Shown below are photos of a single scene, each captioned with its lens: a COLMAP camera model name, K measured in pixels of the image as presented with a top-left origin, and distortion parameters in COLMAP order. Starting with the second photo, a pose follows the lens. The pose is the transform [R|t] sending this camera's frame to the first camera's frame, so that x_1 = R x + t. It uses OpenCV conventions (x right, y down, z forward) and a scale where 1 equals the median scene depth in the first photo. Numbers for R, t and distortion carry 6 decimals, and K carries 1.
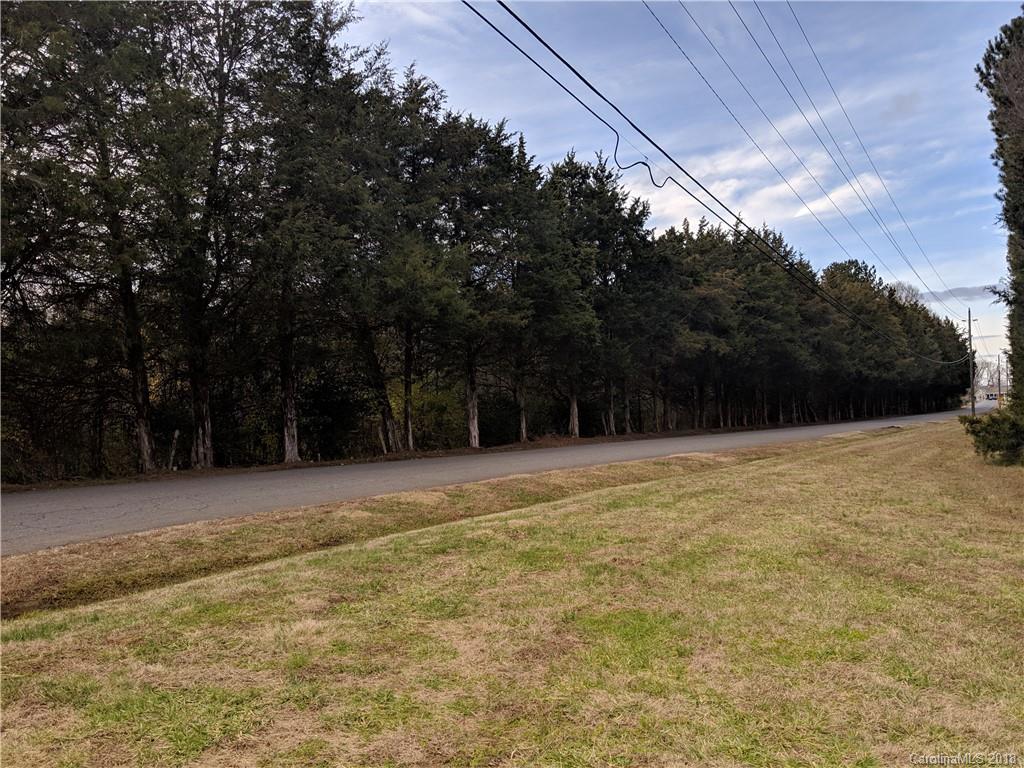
lens RADIAL K [[799.4, 0, 512.0], [0, 799.4, 384.0], [0, 0, 1]] dist [0.108331, -0.246376]
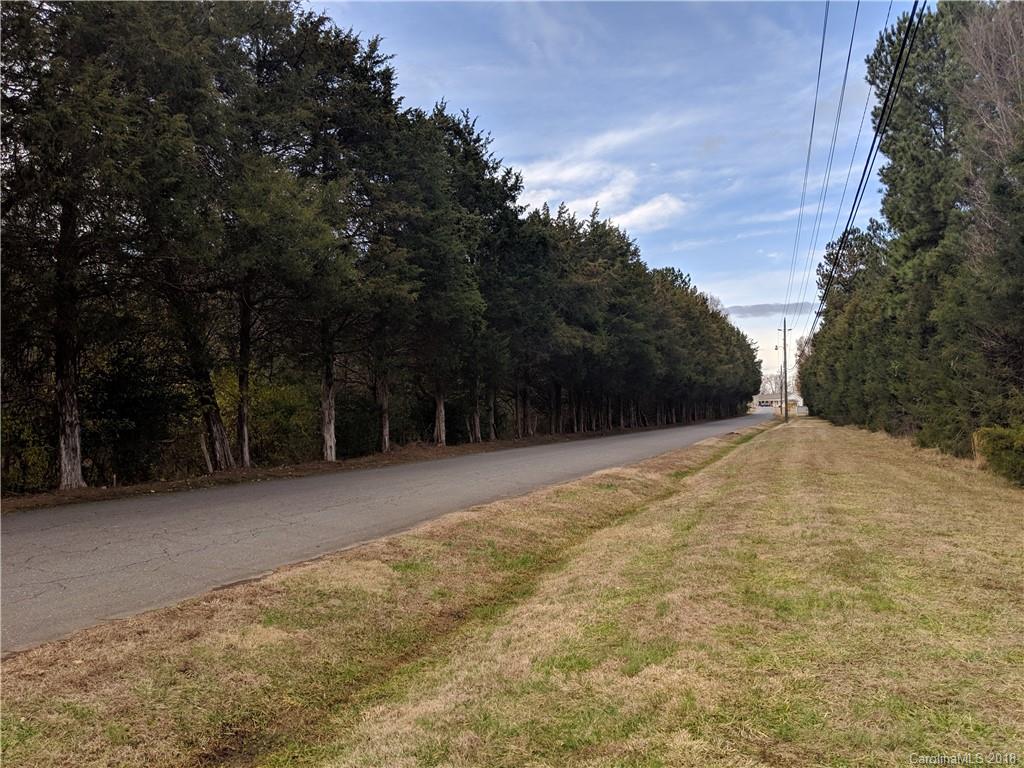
lens RADIAL K [[799.4, 0, 512.0], [0, 799.4, 384.0], [0, 0, 1]] dist [0.108331, -0.246376]
pose [[0.967142, 0.023315, 0.253166, -0.062321], [-0.023207, 0.999725, -0.003411, 0.003986], [-0.253176, -0.002577, 0.967417, 0.182215]]
